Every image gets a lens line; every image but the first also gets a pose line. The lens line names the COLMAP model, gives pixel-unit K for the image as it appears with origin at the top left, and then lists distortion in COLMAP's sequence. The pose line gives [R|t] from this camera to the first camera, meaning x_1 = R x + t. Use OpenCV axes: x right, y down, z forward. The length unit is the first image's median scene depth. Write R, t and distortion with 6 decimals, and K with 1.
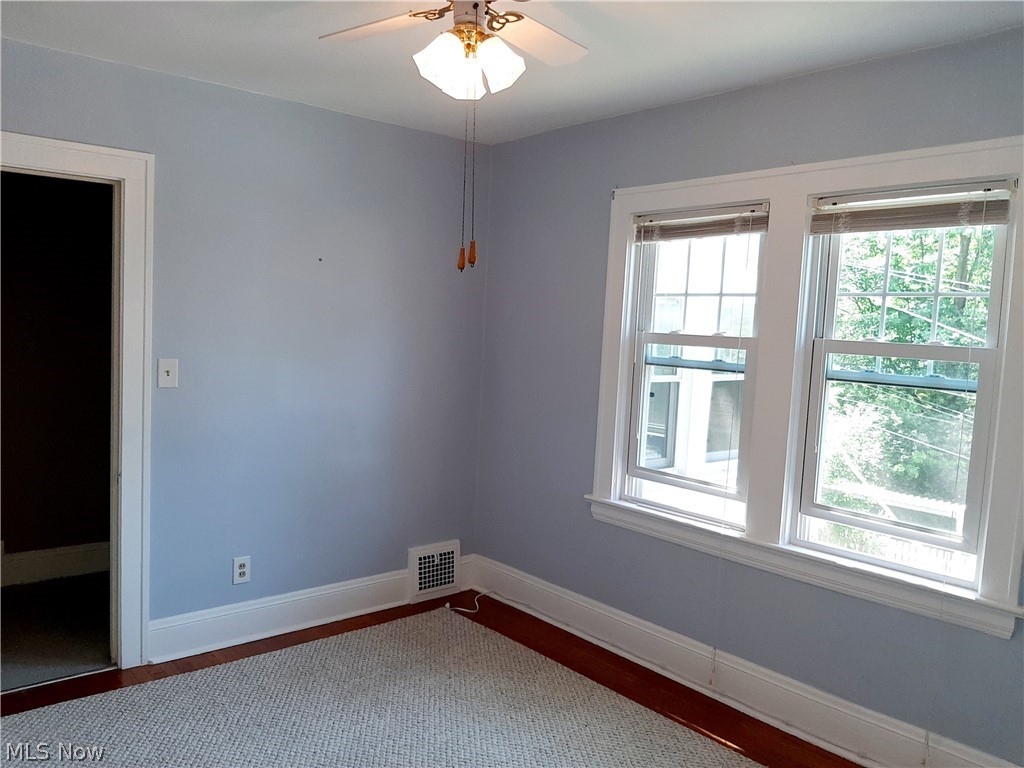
lens RADIAL K [[796.1, 0, 512.0], [0, 796.1, 384.0], [0, 0, 1]] dist [0.089432, -0.185355]
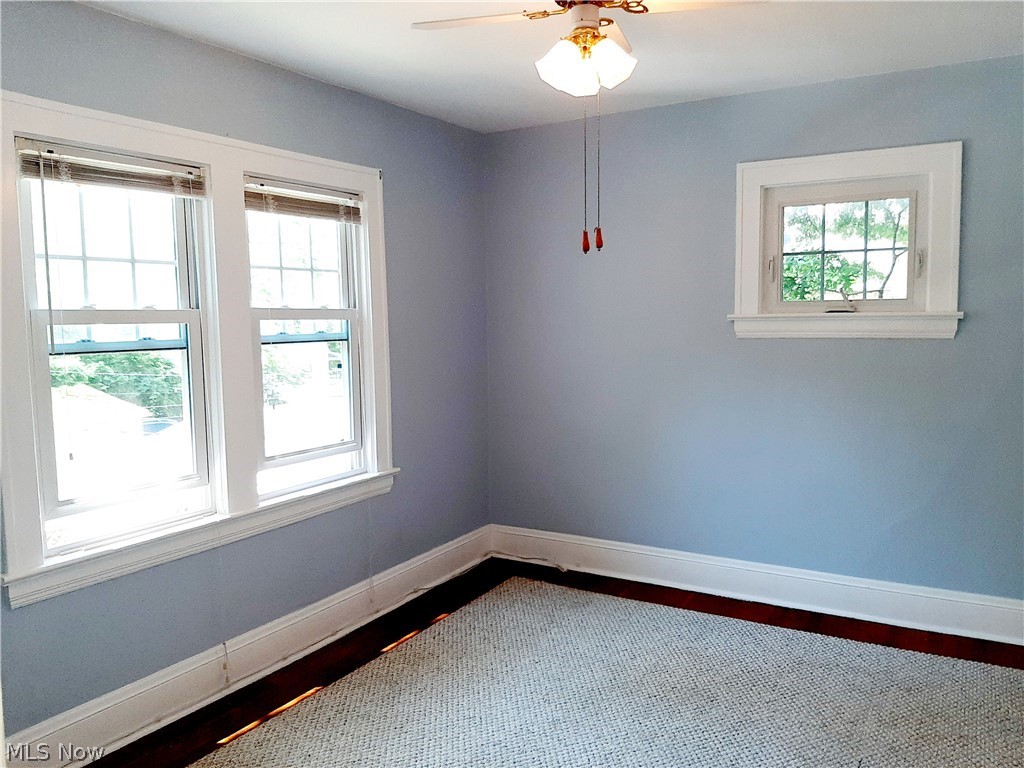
lens RADIAL K [[814.3, 0, 510.1], [0, 814.3, 402.0], [0, 0, 1]] dist [0.305064, -0.425356]
pose [[-0.297039, -0.138564, 0.944758, -0.806861], [0.082660, 0.981969, 0.170011, -0.096018], [-0.951281, 0.128594, -0.280230, 1.000282]]
